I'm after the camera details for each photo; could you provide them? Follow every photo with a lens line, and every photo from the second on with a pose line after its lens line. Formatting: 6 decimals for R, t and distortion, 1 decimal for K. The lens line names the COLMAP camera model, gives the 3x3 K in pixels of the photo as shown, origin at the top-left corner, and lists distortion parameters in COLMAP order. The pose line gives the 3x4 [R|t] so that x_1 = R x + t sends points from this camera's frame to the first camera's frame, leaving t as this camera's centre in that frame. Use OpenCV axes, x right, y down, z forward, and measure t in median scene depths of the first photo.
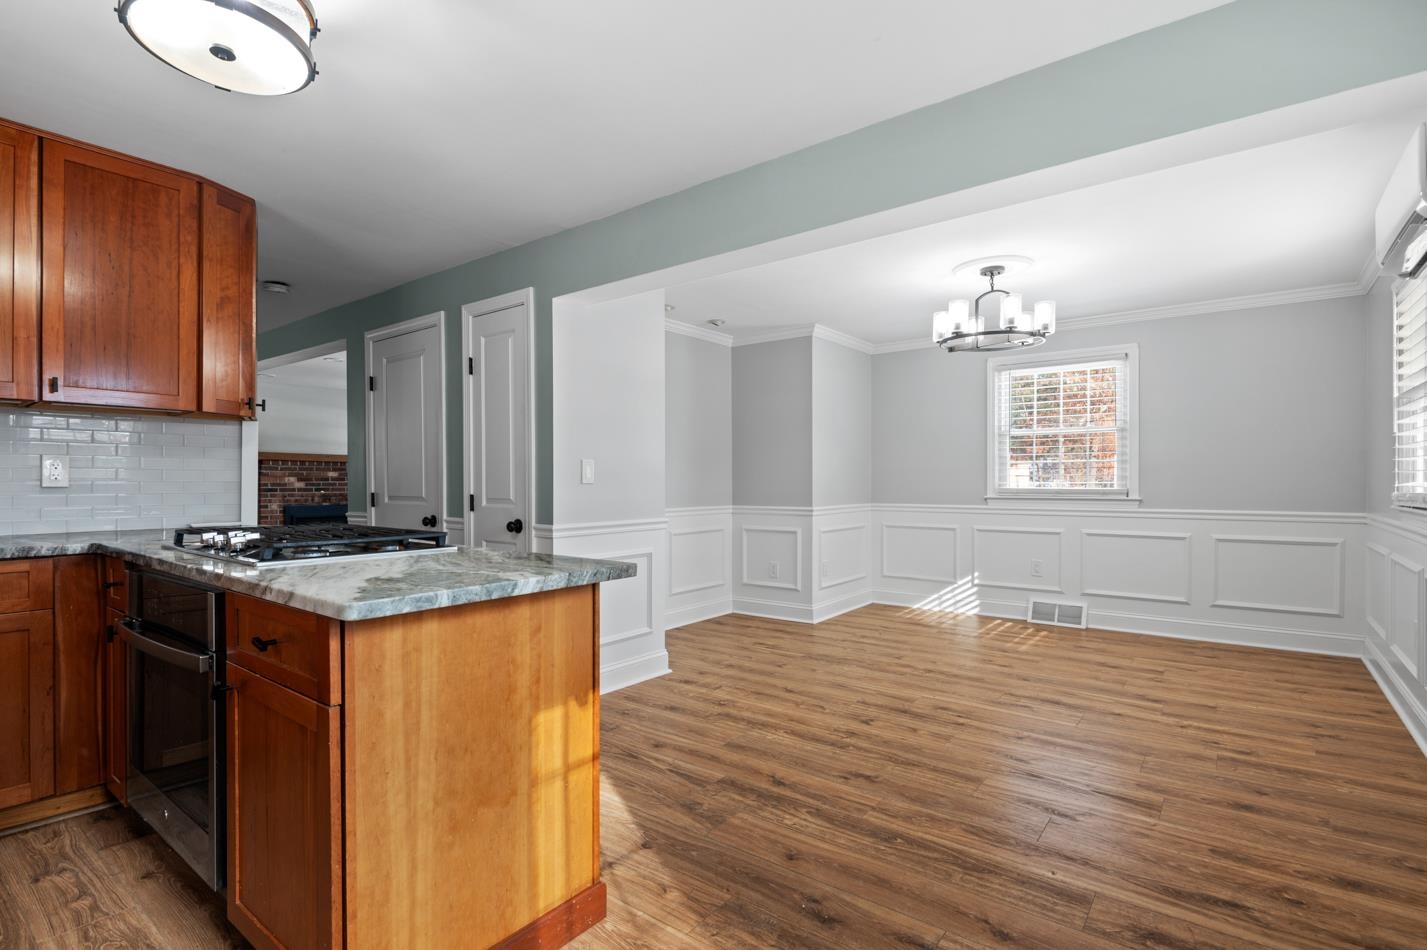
lens RADIAL K [[685.8, 0, 701.5], [0, 685.8, 485.4], [0, 0, 1]] dist [-0.007707, -0.001861]
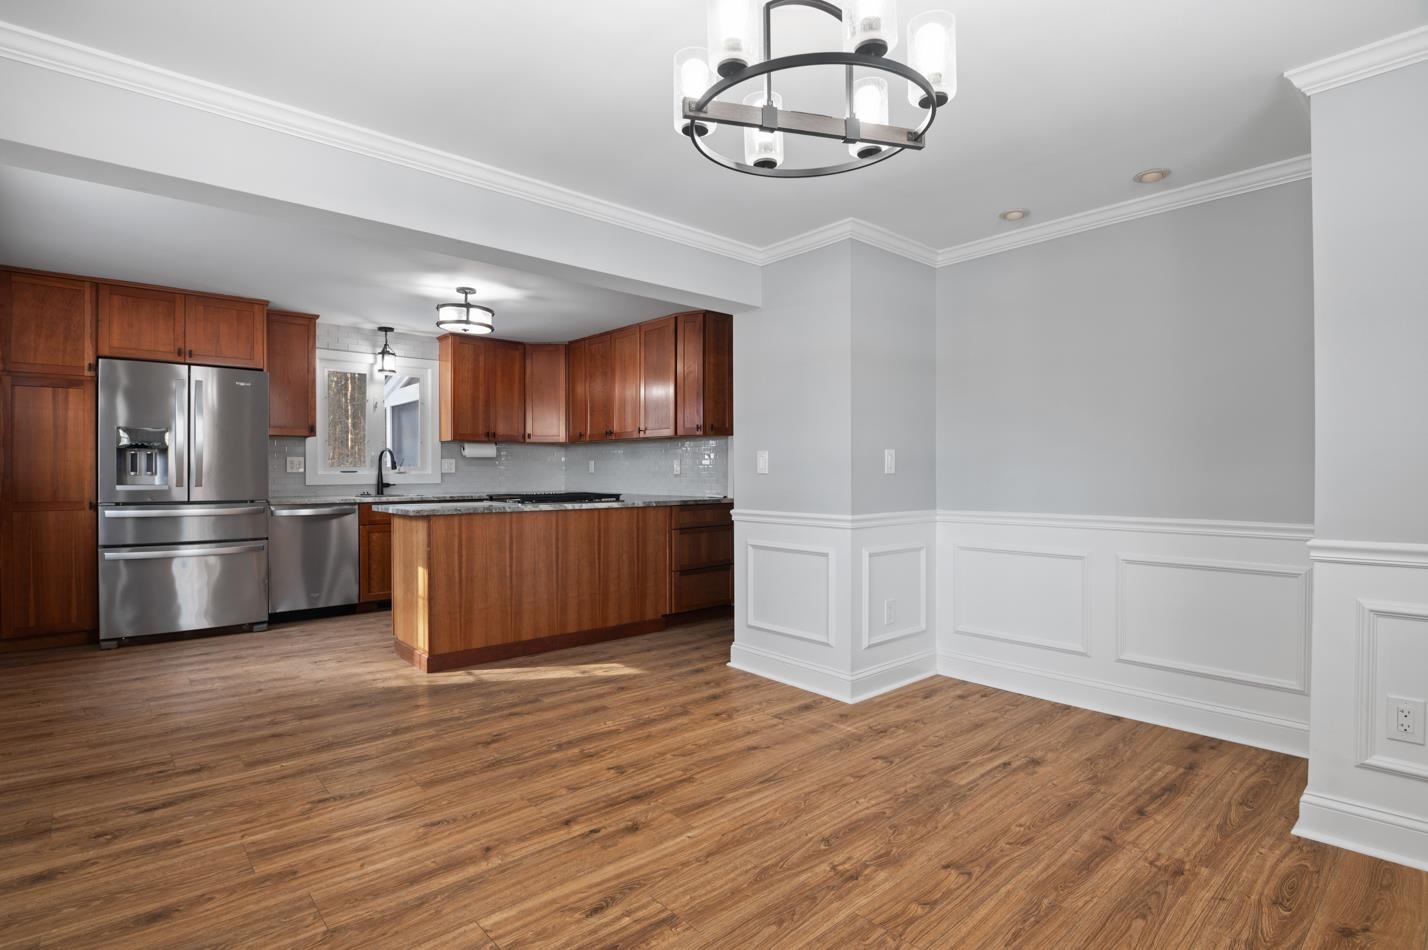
lens RADIAL K [[706.7, 0, 714.0], [0, 706.7, 475.0], [0, 0, 1]] dist [-0.022234, -0.002128]
pose [[-0.175490, 0.003546, -0.984475, 1.355933], [-0.005838, 0.999972, 0.004642, -0.008128], [0.984464, 0.006562, -0.175464, 1.639637]]
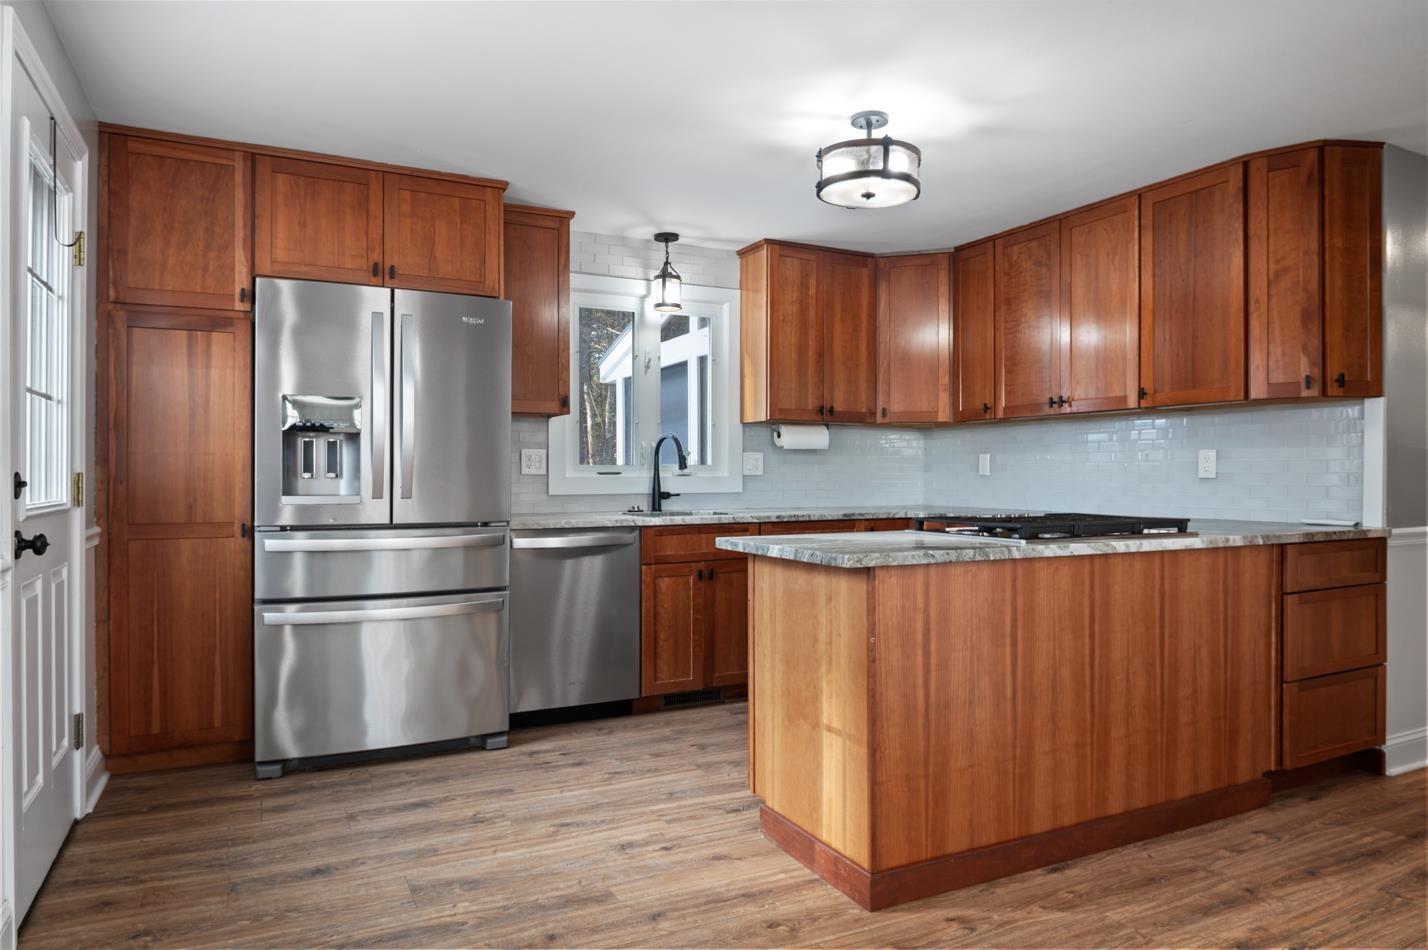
lens RADIAL K [[904.0, 0, 714.0], [0, 904.0, 475.0], [0, 0, 1]] dist [-0.008270, -0.003262]
pose [[-0.420746, -0.000473, -0.907179, 0.818706], [-0.005564, 0.999982, 0.002060, -0.002159], [0.907162, 0.005914, -0.420741, 0.965134]]
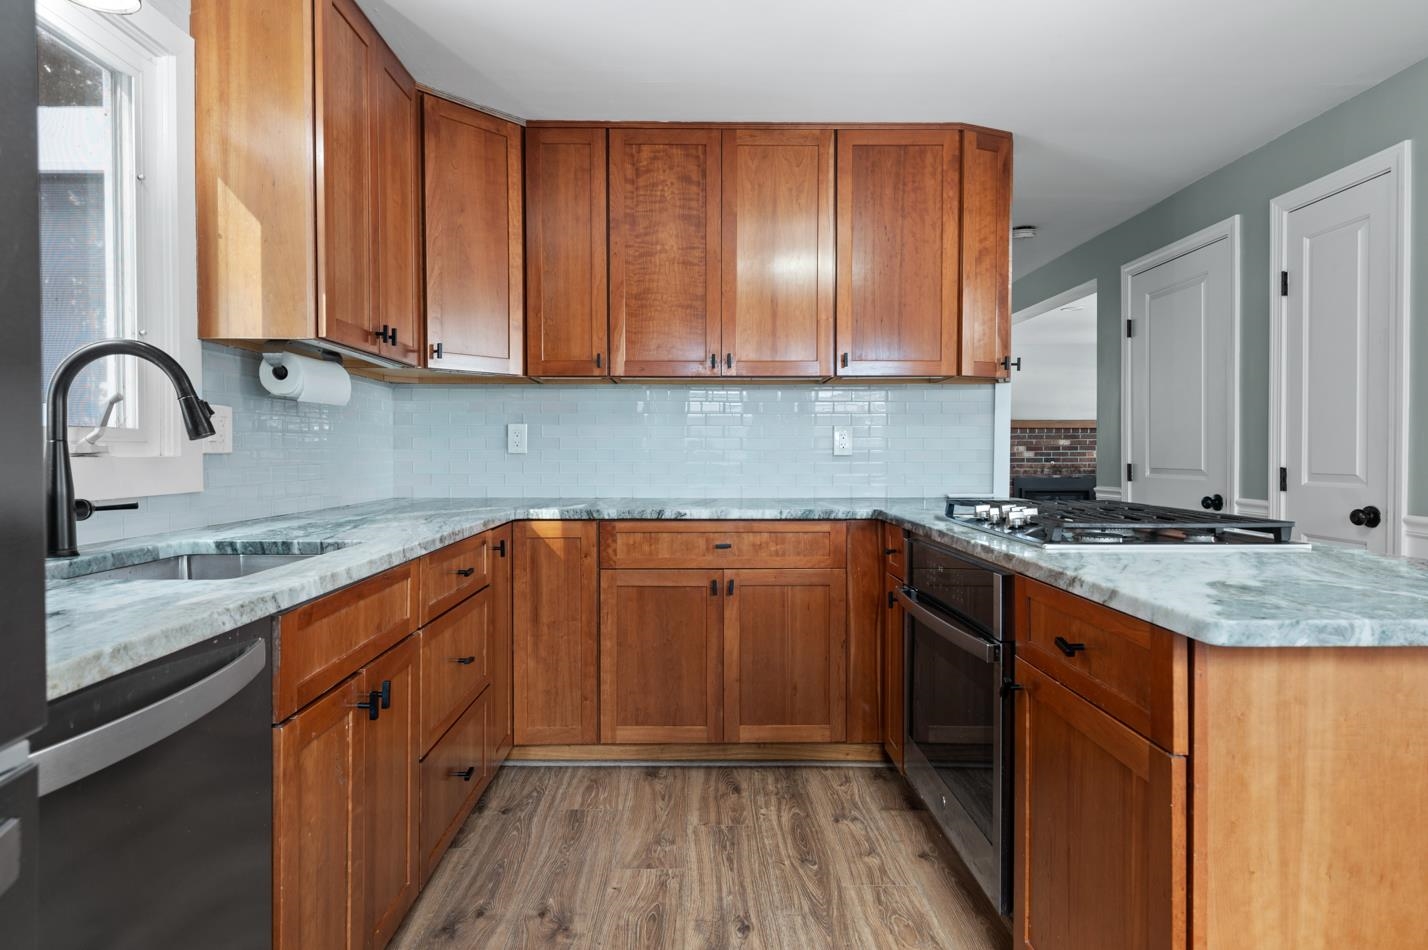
lens RADIAL K [[806.4, 0, 714.0], [0, 806.4, 475.0], [0, 0, 1]] dist [0.015023, -0.000095]
pose [[0.625398, 0.020664, -0.780033, -0.080370], [-0.001912, 0.999687, 0.024950, 0.002189], [0.780304, -0.014113, 0.625241, 0.036589]]
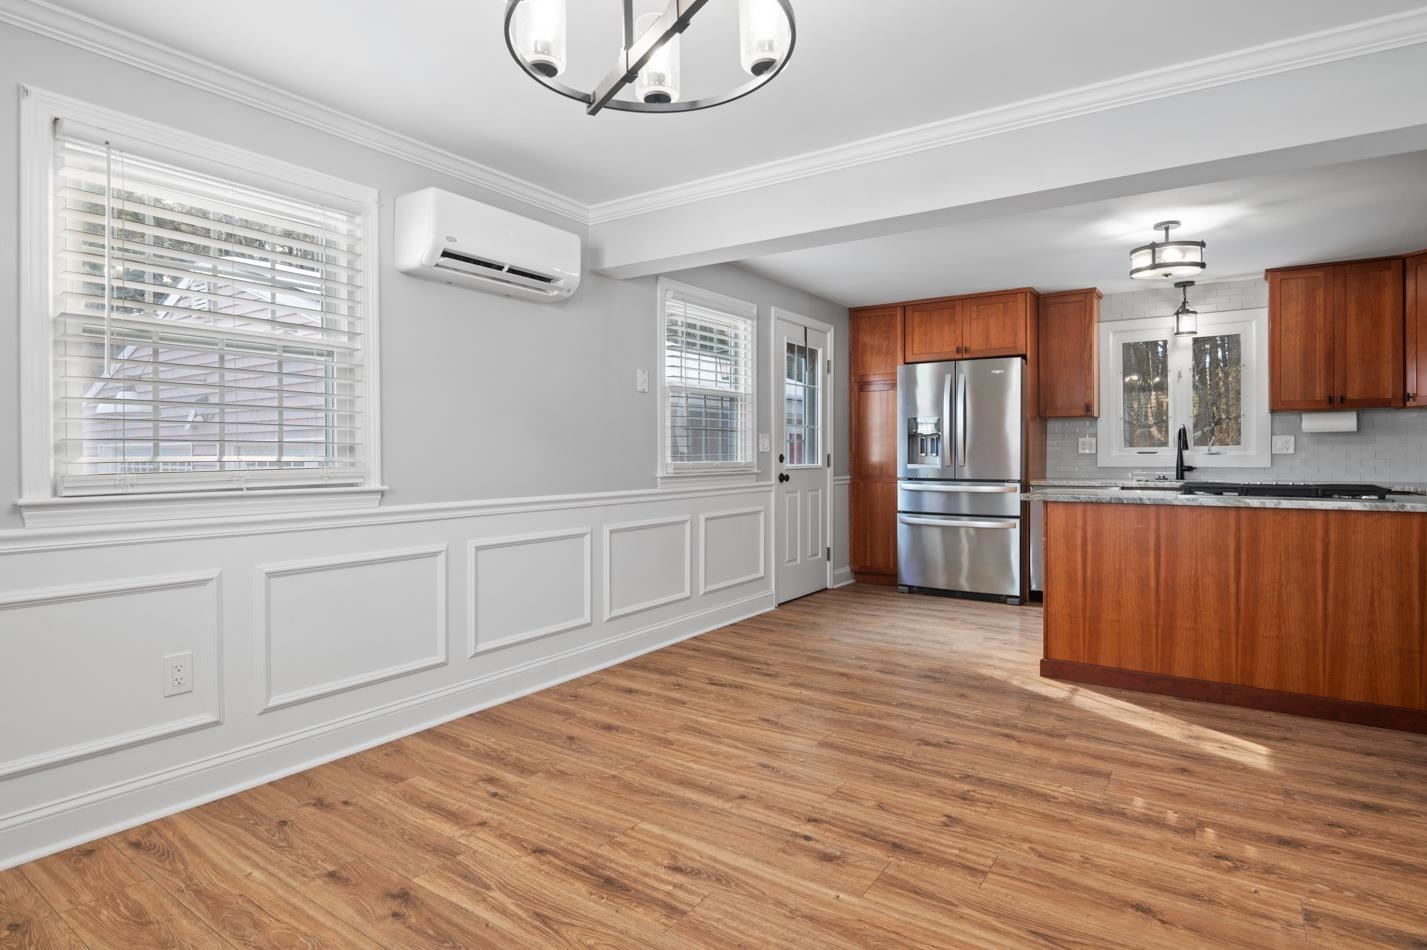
lens RADIAL K [[760.6, 0, 710.9], [0, 760.6, 454.1], [0, 0, 1]] dist [0.002109, -0.016401]
pose [[-0.997698, 0.001398, -0.067806, 0.679084], [0.000944, 0.999977, 0.006722, -0.013294], [0.067813, 0.006643, -0.997676, 2.229372]]
